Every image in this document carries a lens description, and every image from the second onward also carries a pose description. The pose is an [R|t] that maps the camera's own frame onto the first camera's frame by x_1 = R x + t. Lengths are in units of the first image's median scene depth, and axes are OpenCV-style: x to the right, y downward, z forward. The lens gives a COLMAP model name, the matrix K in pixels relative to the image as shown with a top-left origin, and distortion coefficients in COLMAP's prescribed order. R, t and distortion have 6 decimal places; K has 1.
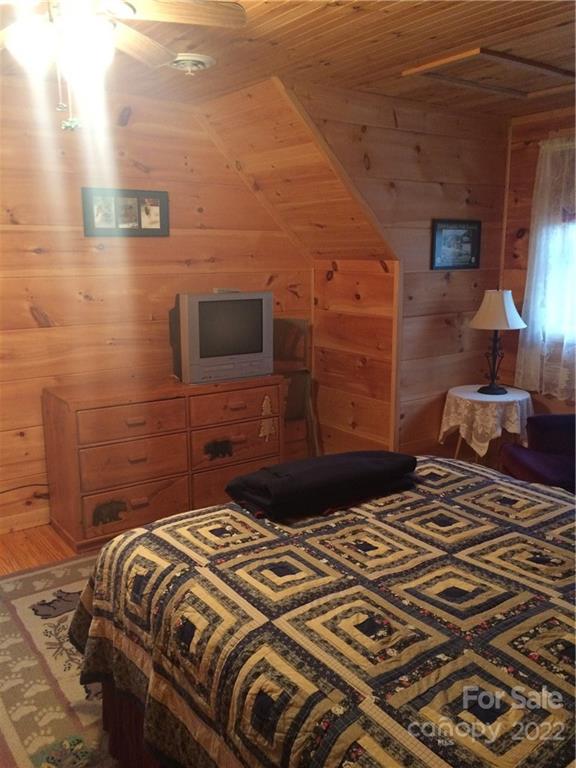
lens RADIAL K [[661.9, 0, 287.1], [0, 661.9, 384.4], [0, 0, 1]] dist [0.060110, -0.063528]
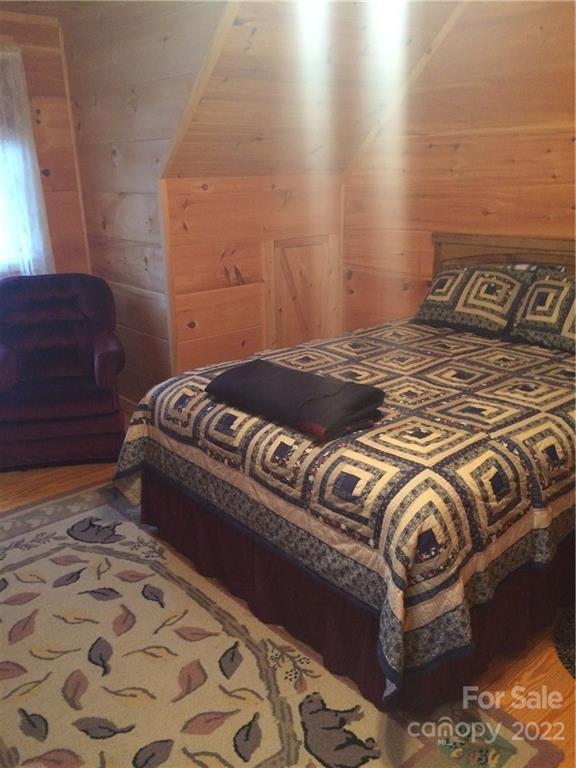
lens RADIAL K [[661.9, 0, 287.7], [0, 661.9, 383.2], [0, 0, 1]] dist [0.060110, -0.063528]
pose [[-0.088586, -0.295975, 0.951079, -1.125351], [0.211777, 0.927405, 0.308333, -0.235335], [-0.973295, 0.228731, -0.019474, 1.283249]]
